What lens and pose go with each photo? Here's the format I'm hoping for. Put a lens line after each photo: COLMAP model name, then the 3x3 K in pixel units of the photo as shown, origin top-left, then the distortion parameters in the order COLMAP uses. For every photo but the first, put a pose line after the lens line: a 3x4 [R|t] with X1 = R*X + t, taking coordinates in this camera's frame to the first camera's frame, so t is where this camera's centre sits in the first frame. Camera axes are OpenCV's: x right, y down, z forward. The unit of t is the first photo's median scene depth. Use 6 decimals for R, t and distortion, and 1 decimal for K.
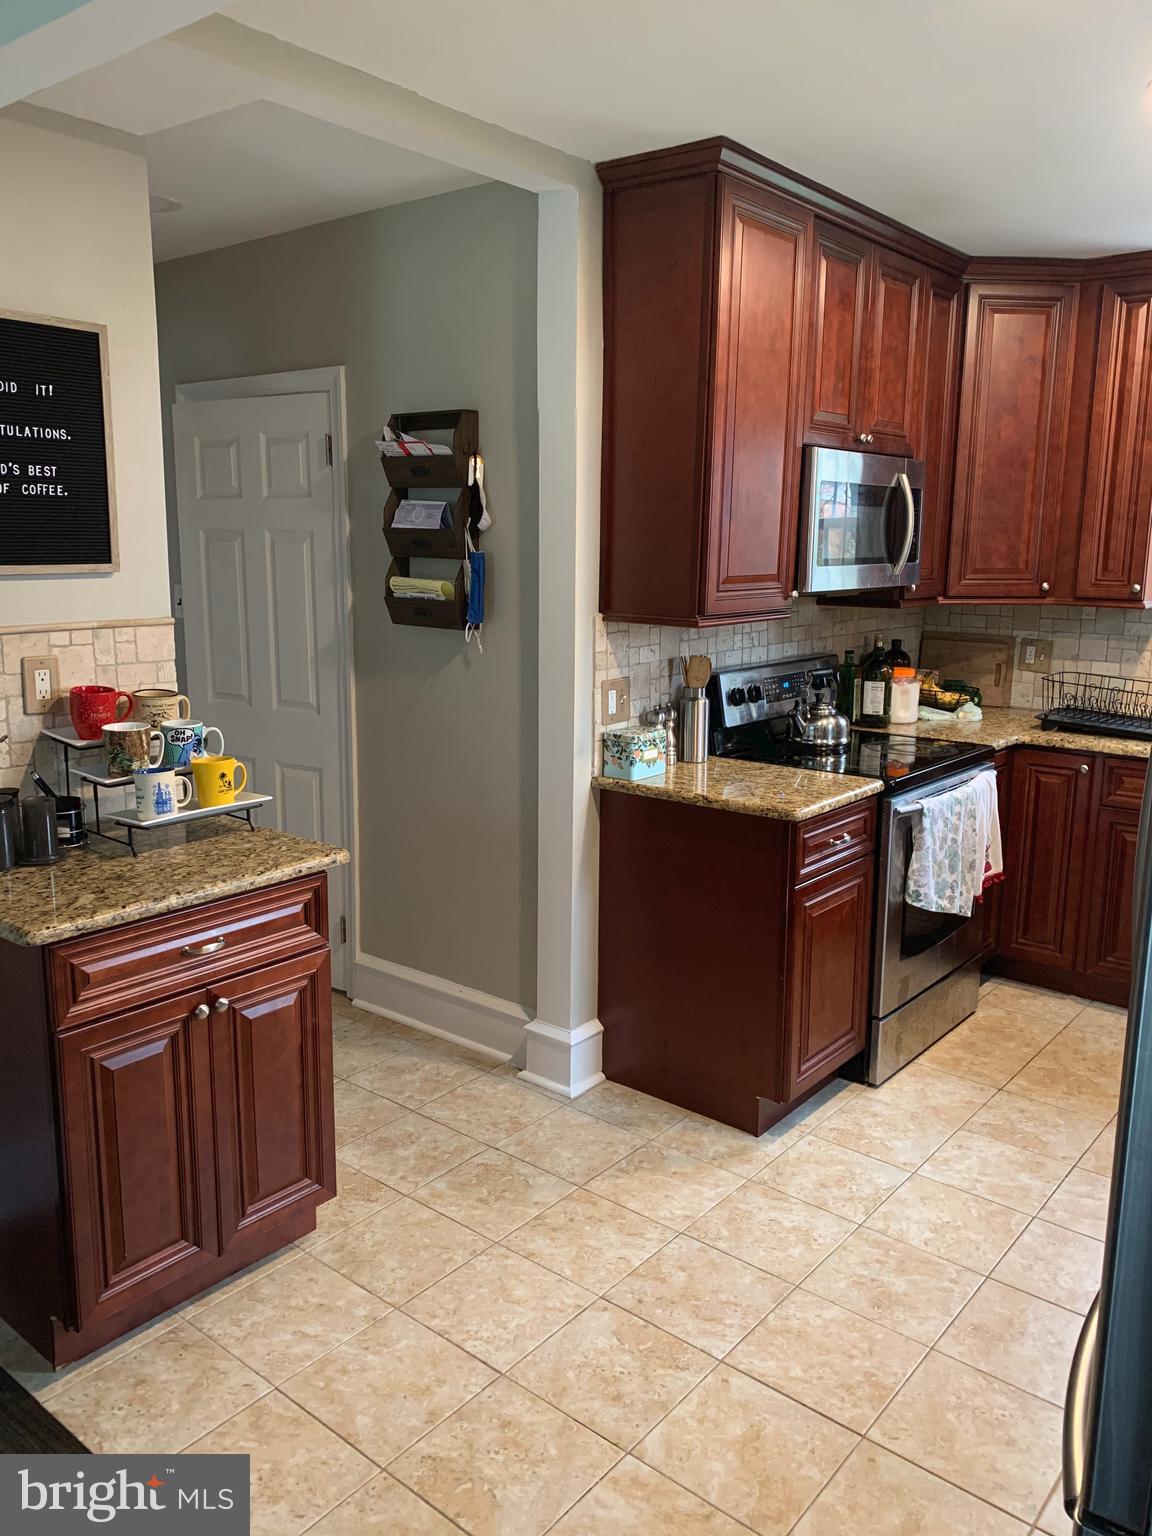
lens RADIAL K [[1187.2, 0, 577.4], [0, 1187.2, 764.7], [0, 0, 1]] dist [0.058150, -0.063997]
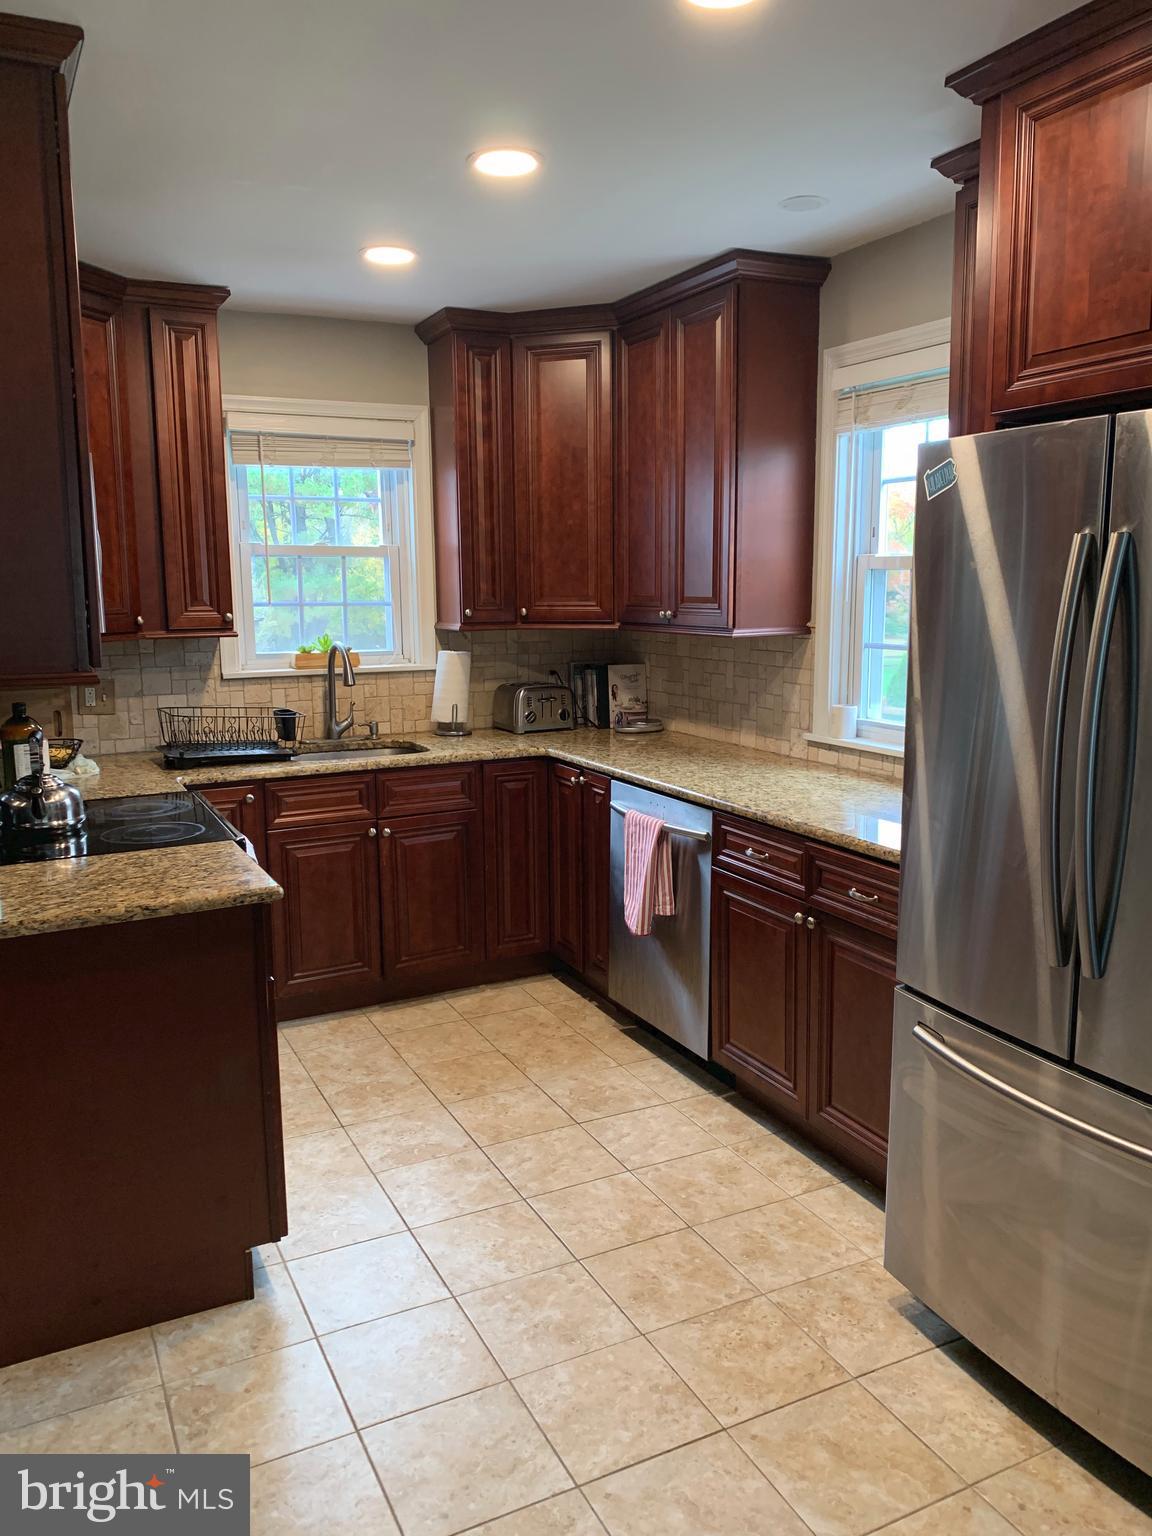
lens RADIAL K [[1187.2, 0, 577.0], [0, 1187.2, 766.7], [0, 0, 1]] dist [0.058150, -0.063997]
pose [[0.408126, -0.162050, 0.898428, -0.364473], [0.190897, 0.977513, 0.089596, -0.061217], [-0.892744, 0.134940, 0.429883, 0.339900]]
